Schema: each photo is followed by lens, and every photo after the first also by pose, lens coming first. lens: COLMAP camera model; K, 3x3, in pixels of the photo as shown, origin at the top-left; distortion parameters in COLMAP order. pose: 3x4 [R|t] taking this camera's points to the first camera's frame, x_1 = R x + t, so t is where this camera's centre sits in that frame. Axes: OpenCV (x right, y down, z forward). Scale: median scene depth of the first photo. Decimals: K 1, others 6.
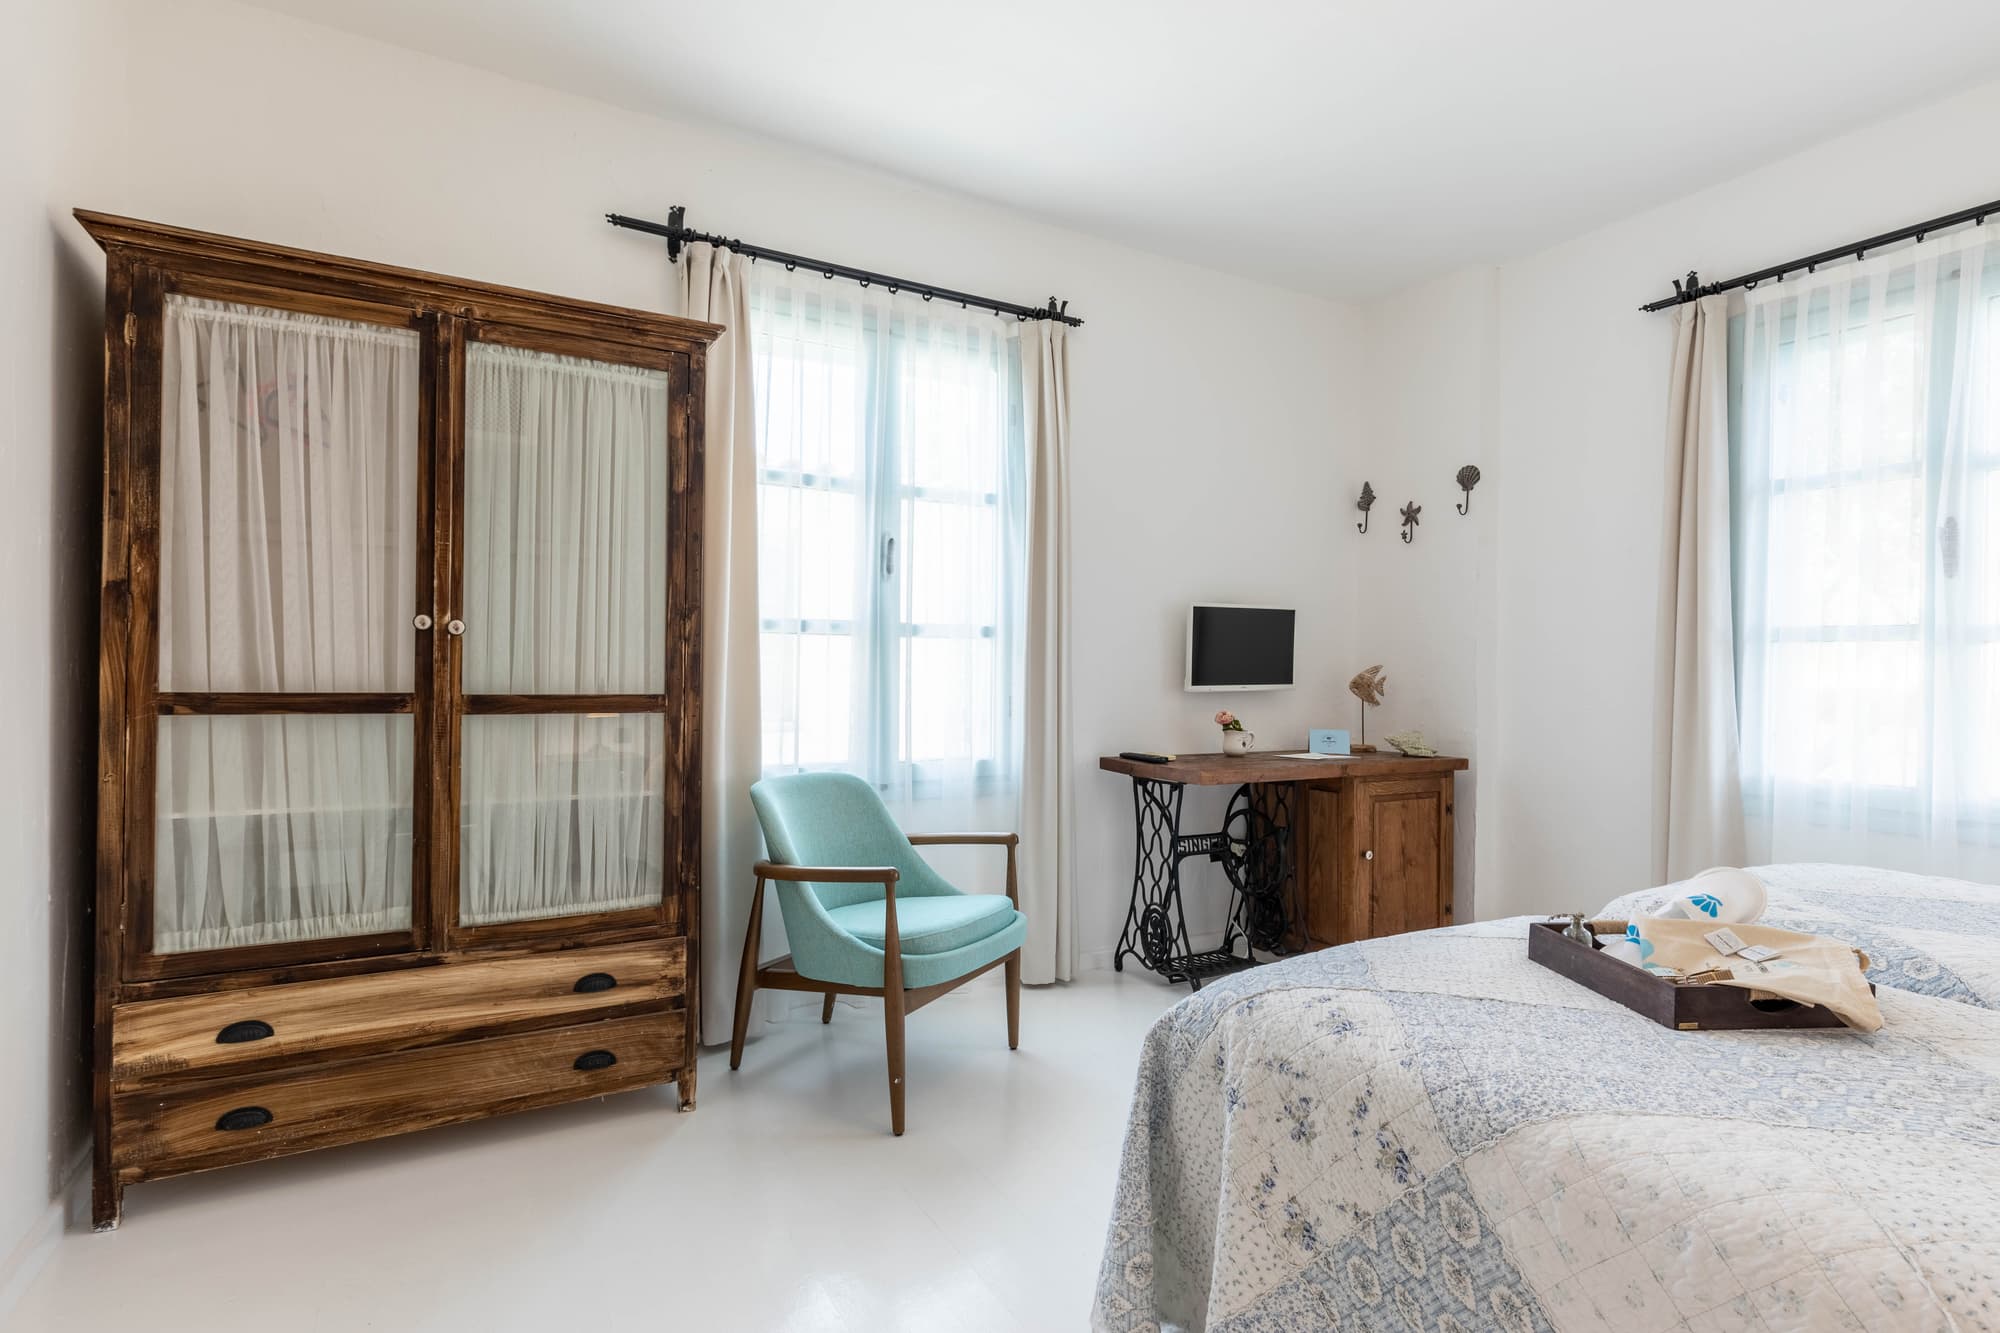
lens RADIAL K [[988.1, 0, 1000.0], [0, 988.1, 666.5], [0, 0, 1]] dist [0.000334, 0.000293]
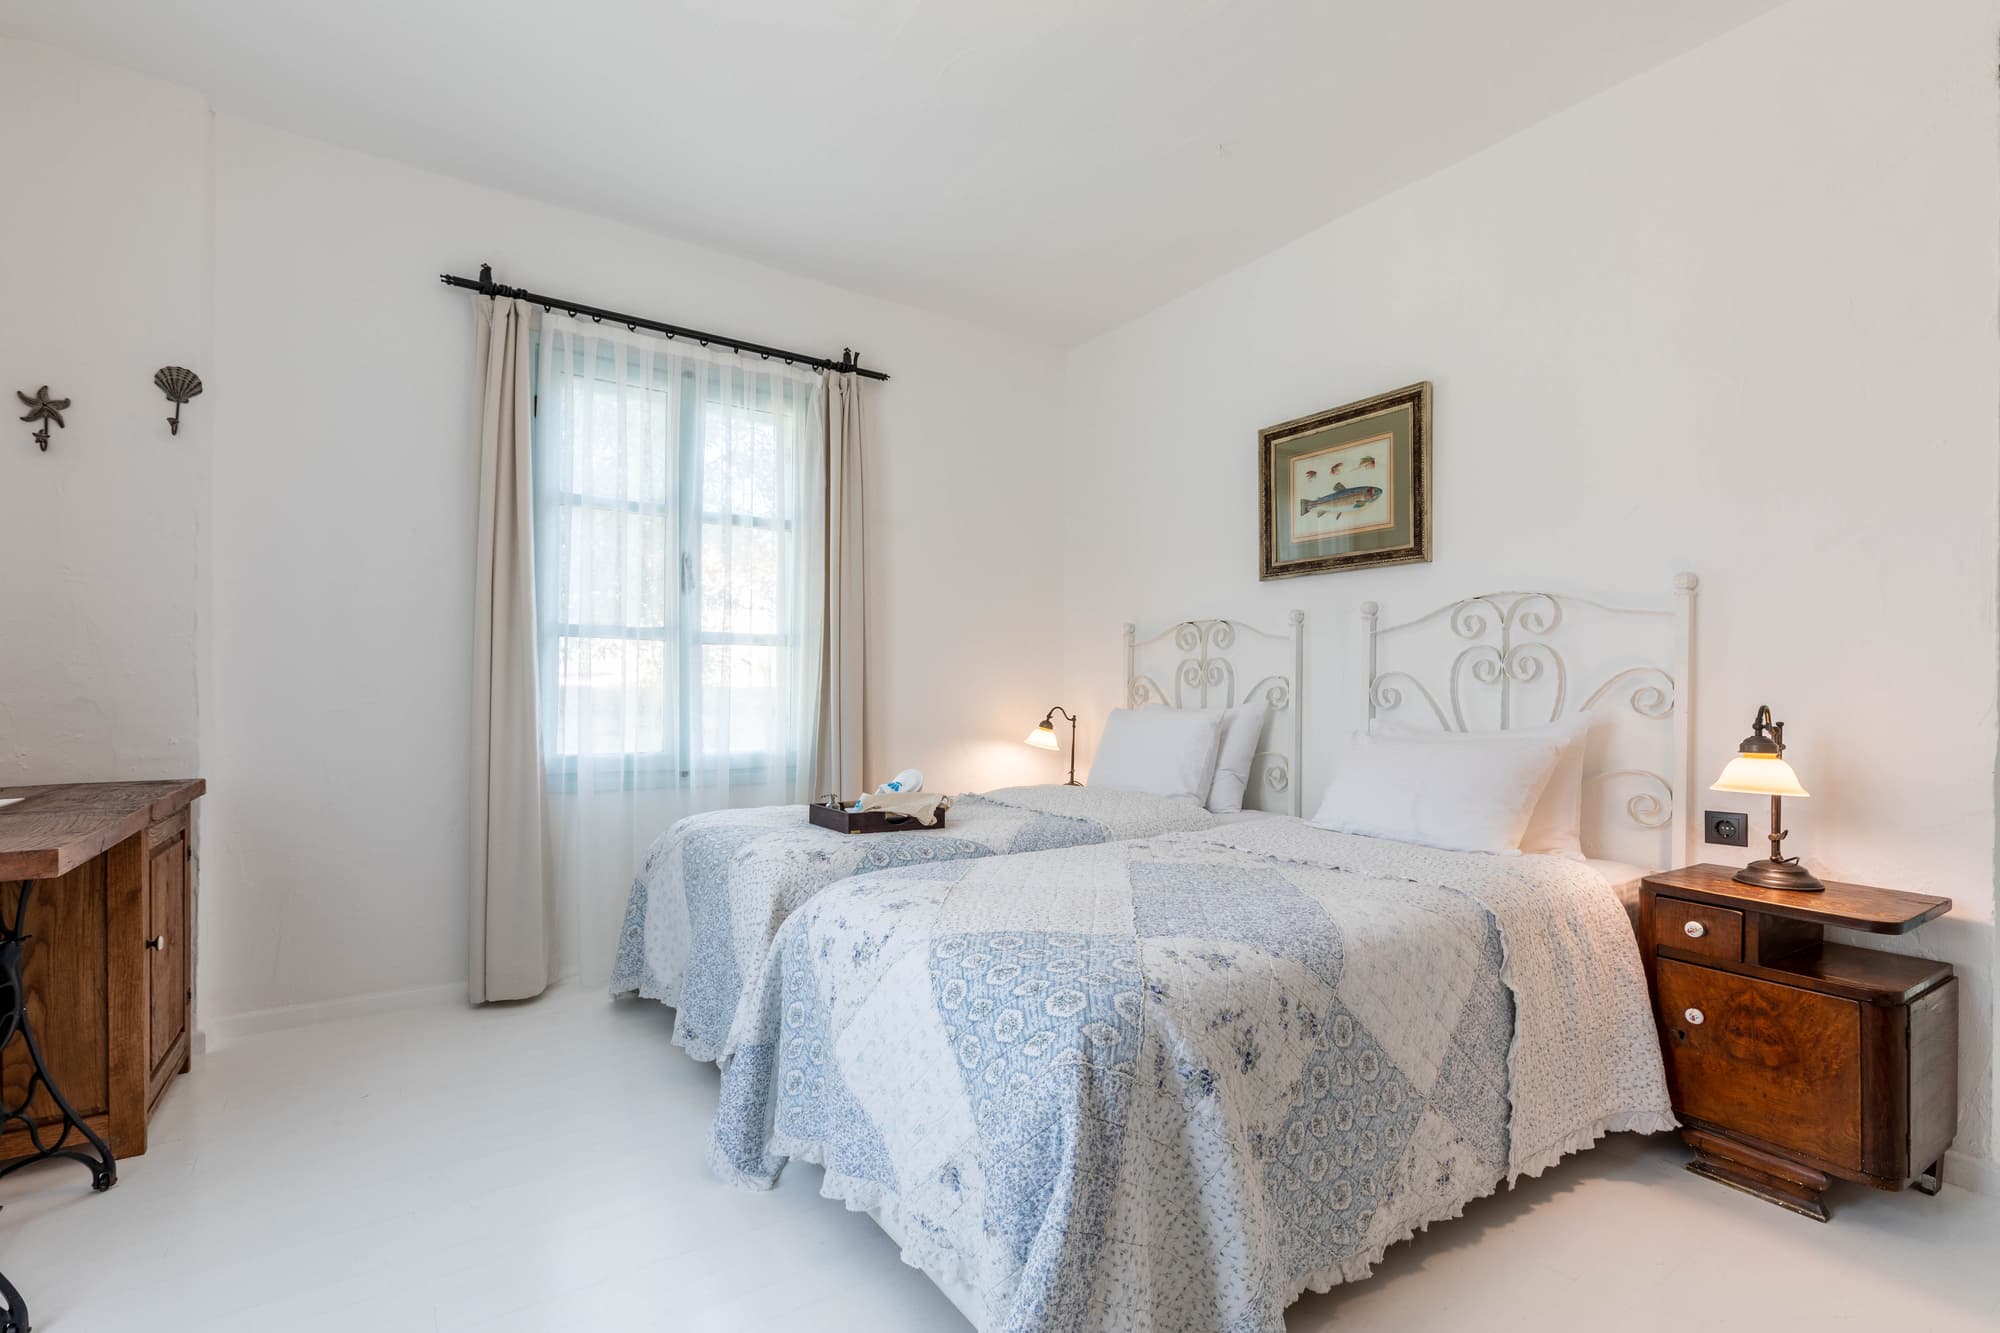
lens RADIAL K [[913.6, 0, 1001.2], [0, 913.6, 692.1], [0, 0, 1]] dist [0.003397, 0.000532]
pose [[-0.085759, -0.013564, 0.996224, -0.331272], [-0.008463, 0.999881, 0.012886, 0.022651], [-0.996280, -0.007326, -0.085863, 0.661104]]
